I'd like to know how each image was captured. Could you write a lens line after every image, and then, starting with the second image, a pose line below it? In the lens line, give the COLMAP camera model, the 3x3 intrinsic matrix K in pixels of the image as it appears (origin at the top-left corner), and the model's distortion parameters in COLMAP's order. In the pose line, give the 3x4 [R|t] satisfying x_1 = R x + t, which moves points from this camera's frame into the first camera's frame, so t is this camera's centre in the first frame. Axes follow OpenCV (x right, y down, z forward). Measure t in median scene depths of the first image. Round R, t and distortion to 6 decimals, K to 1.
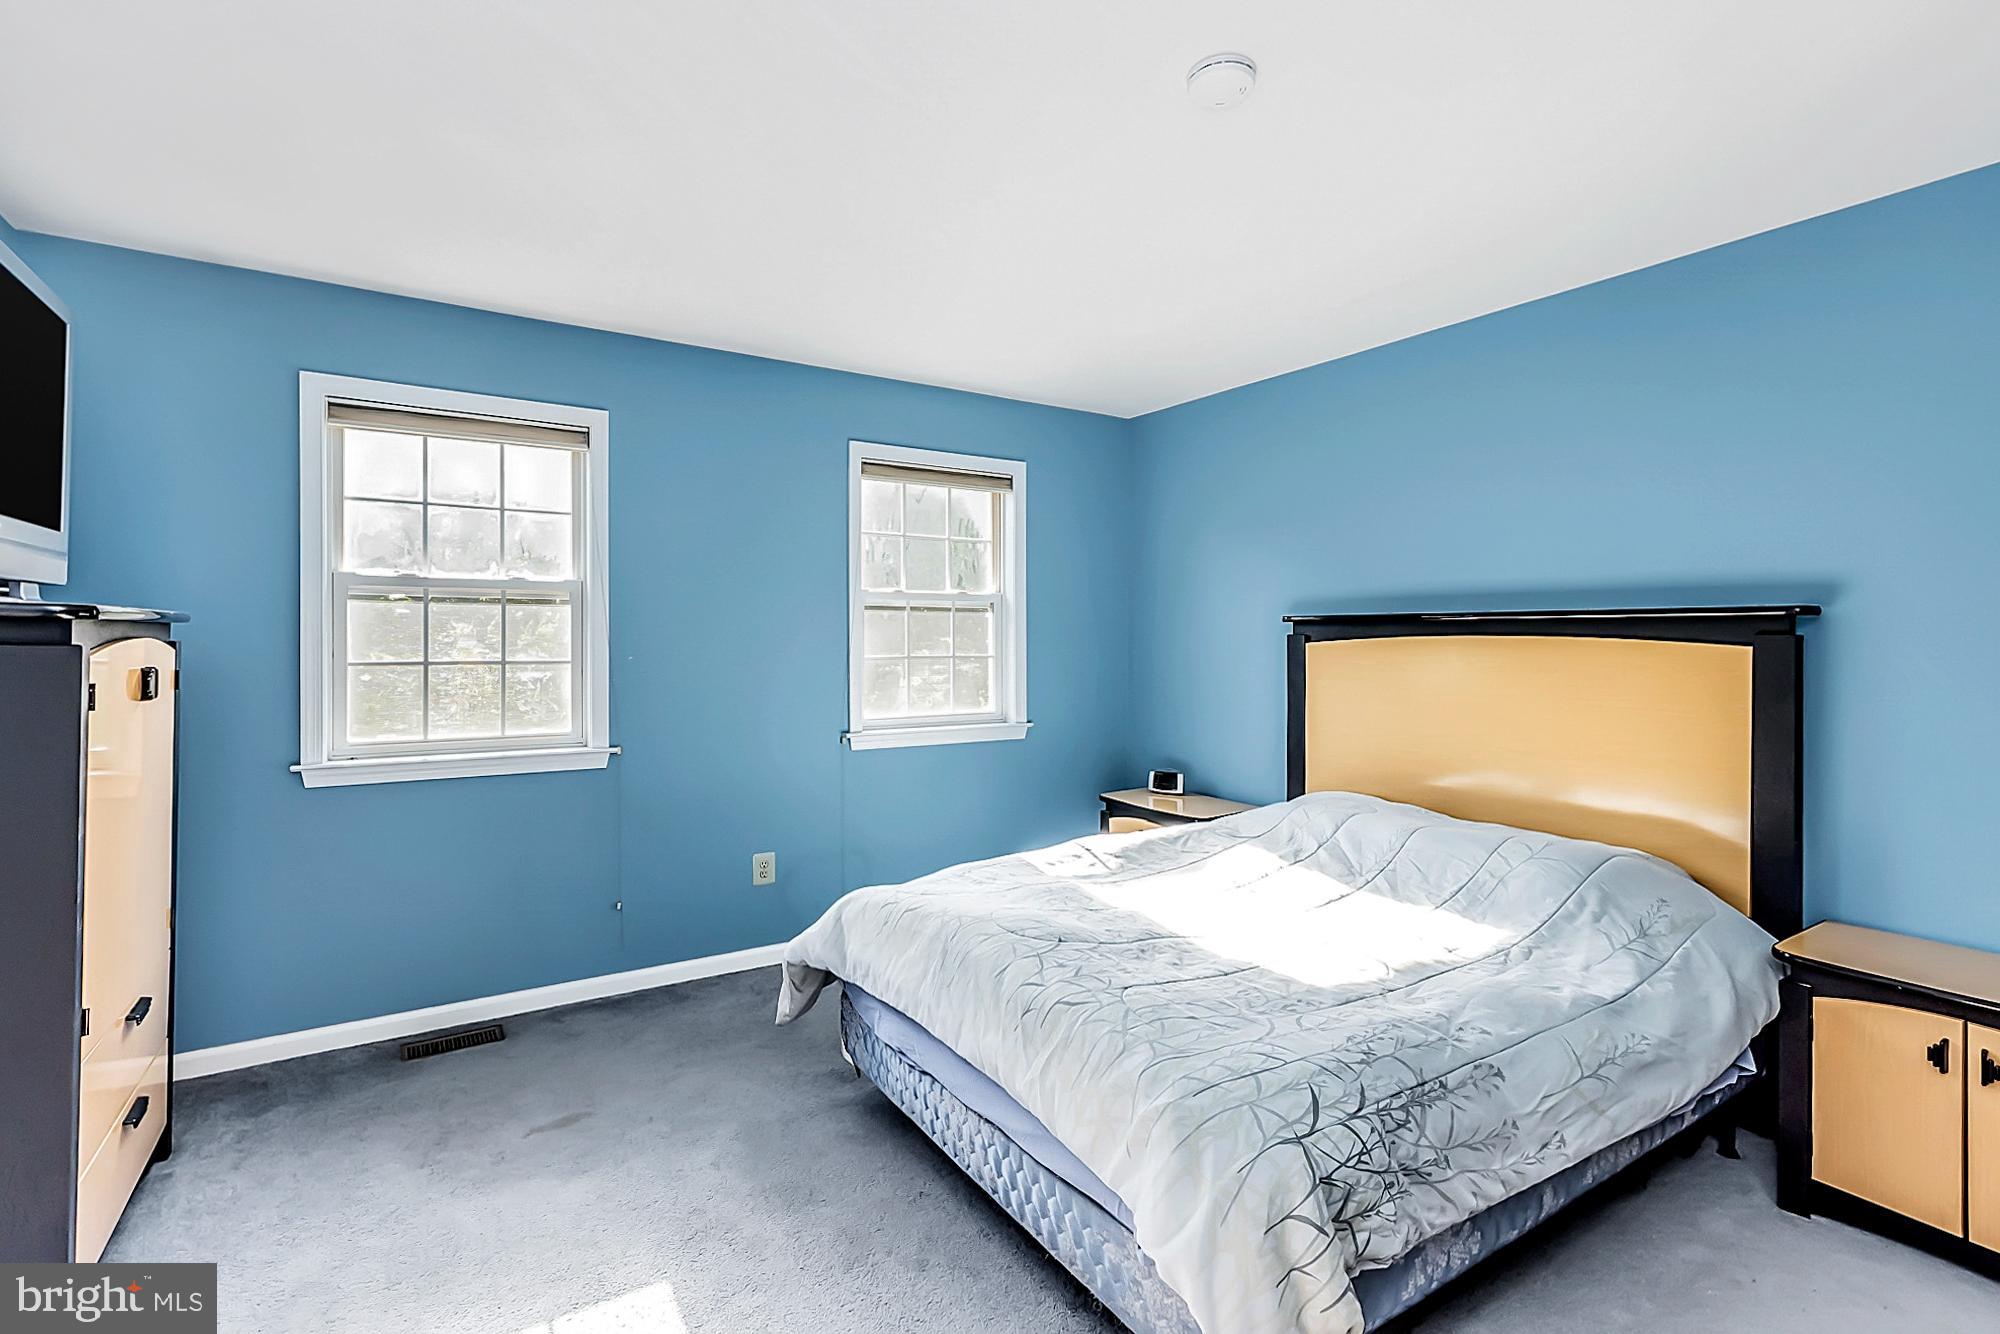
lens RADIAL K [[911.3, 0, 996.3], [0, 911.3, 648.4], [0, 0, 1]] dist [0.001874, -0.000983]
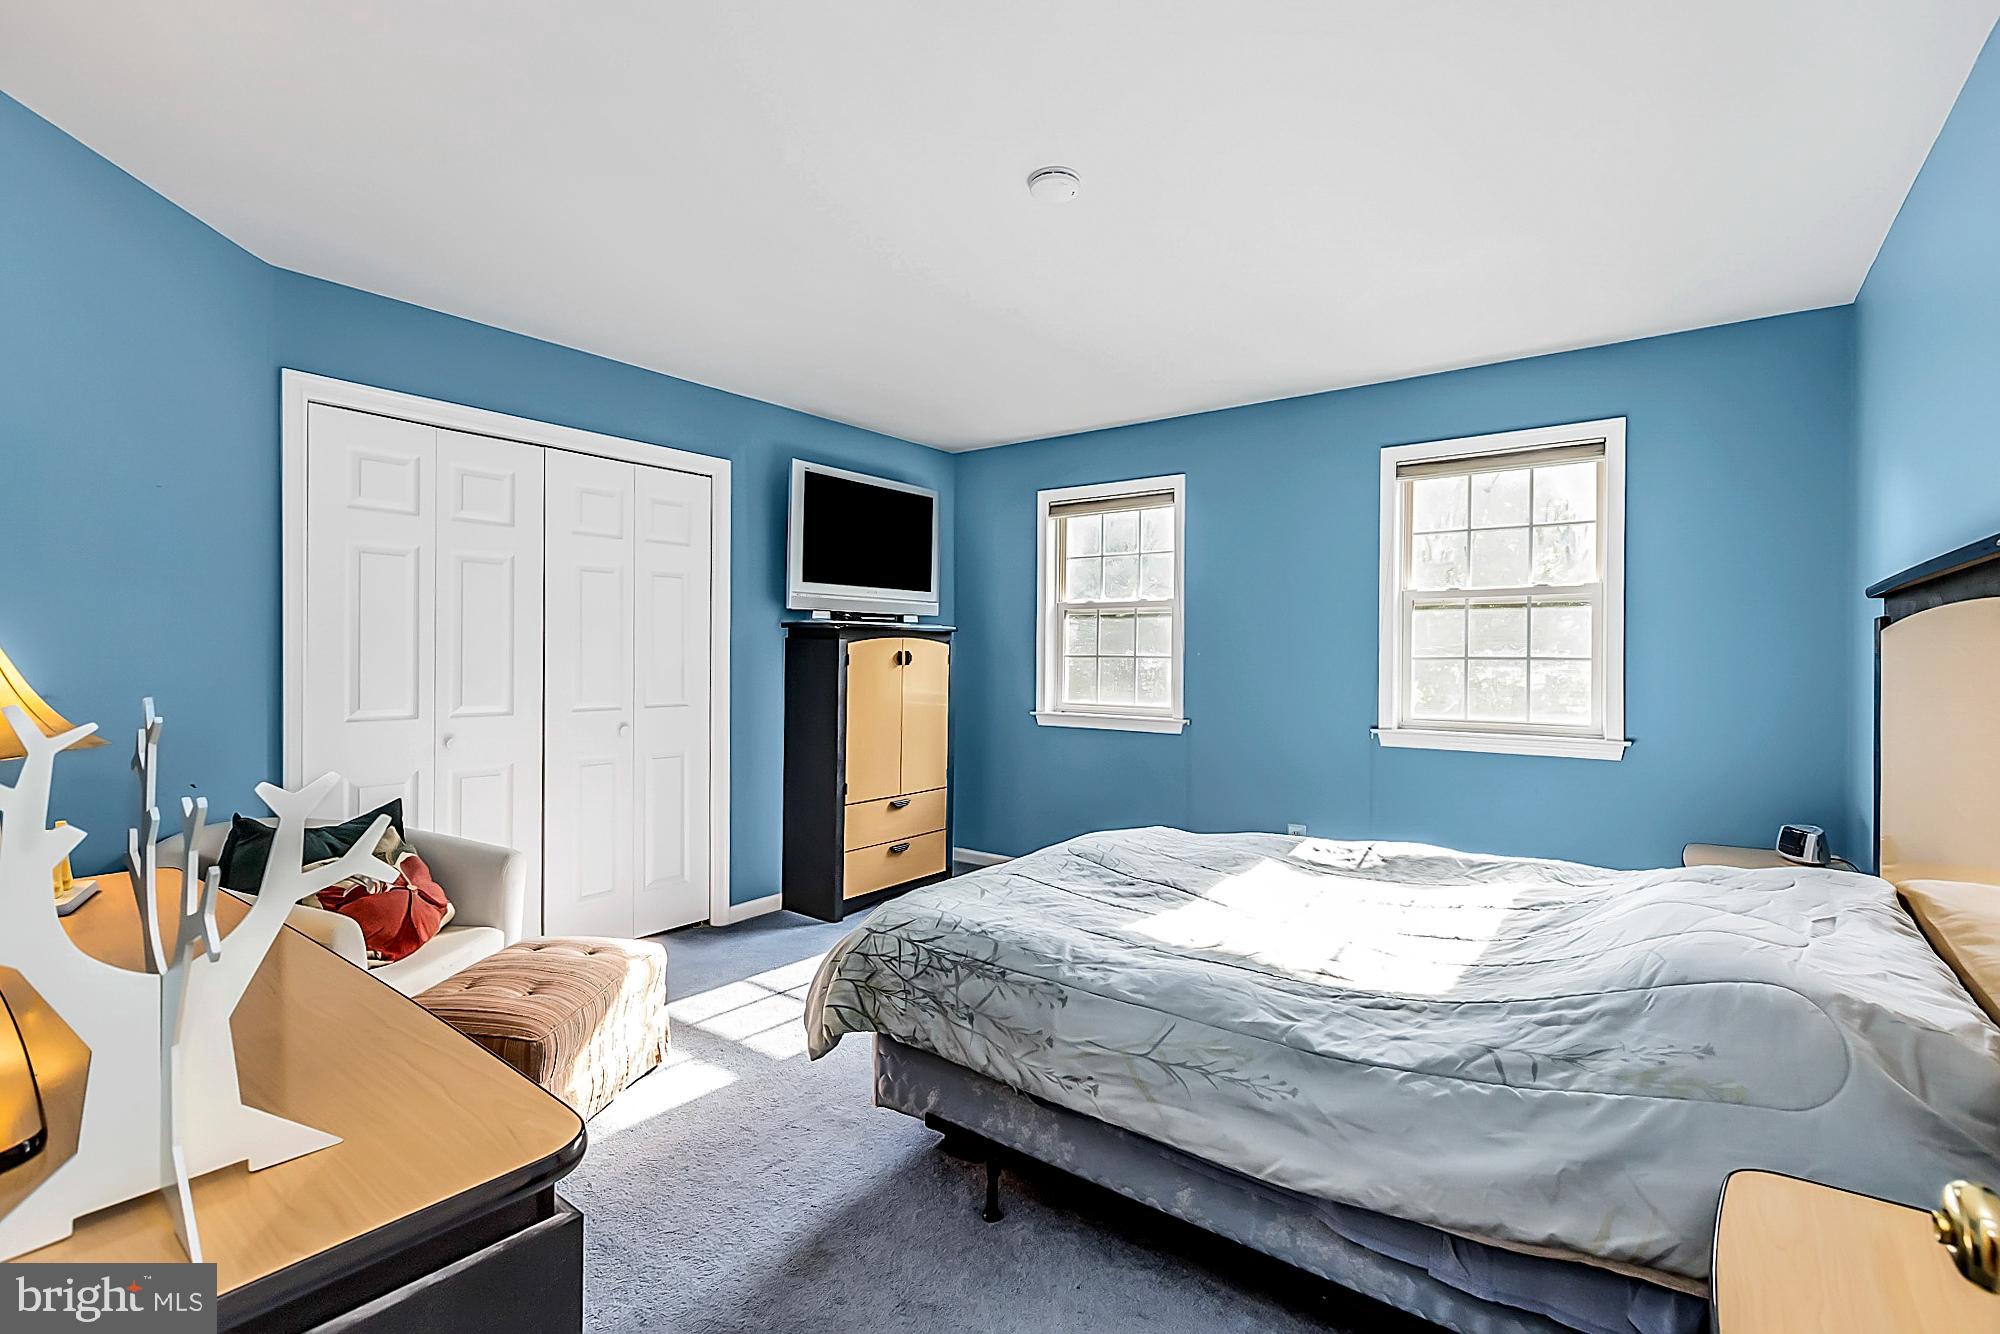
lens RADIAL K [[911.3, 0, 997.1], [0, 911.3, 662.6], [0, 0, 1]] dist [0.001874, -0.000983]
pose [[0.355093, 0.007696, -0.934799, 0.875278], [-0.016160, 0.999867, 0.002093, 0.029055], [0.934691, 0.014363, 0.355170, 0.292087]]
